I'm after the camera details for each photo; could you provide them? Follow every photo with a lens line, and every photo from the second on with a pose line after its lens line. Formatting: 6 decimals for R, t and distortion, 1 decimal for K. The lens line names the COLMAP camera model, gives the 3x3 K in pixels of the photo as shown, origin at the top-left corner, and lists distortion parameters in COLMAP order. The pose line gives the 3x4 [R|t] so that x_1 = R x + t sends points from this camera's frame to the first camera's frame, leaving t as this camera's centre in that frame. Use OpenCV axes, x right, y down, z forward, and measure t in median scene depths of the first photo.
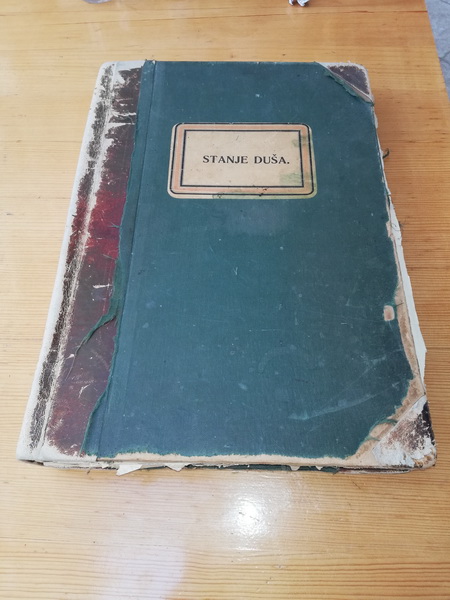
lens RADIAL K [[468.4, 0, 224.2], [0, 468.4, 300.7], [0, 0, 1]] dist [0.015670, -0.038308]
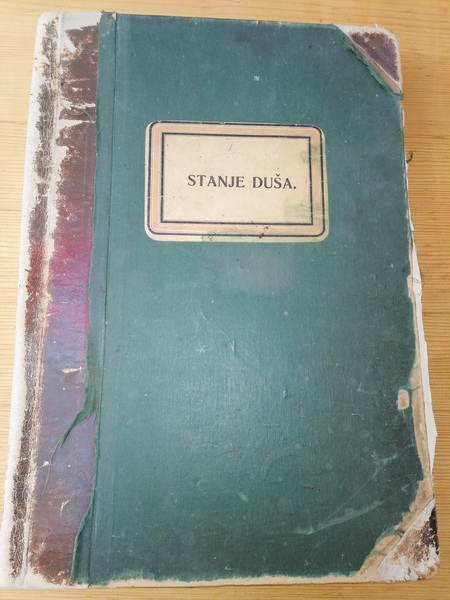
lens RADIAL K [[468.4, 0, 226.3], [0, 468.4, 297.1], [0, 0, 1]] dist [0.015670, -0.038308]
pose [[0.996177, -0.012785, 0.086415, -0.054725], [-0.013690, 0.954161, 0.298980, -0.373637], [-0.086276, -0.299021, 0.950338, 0.203901]]
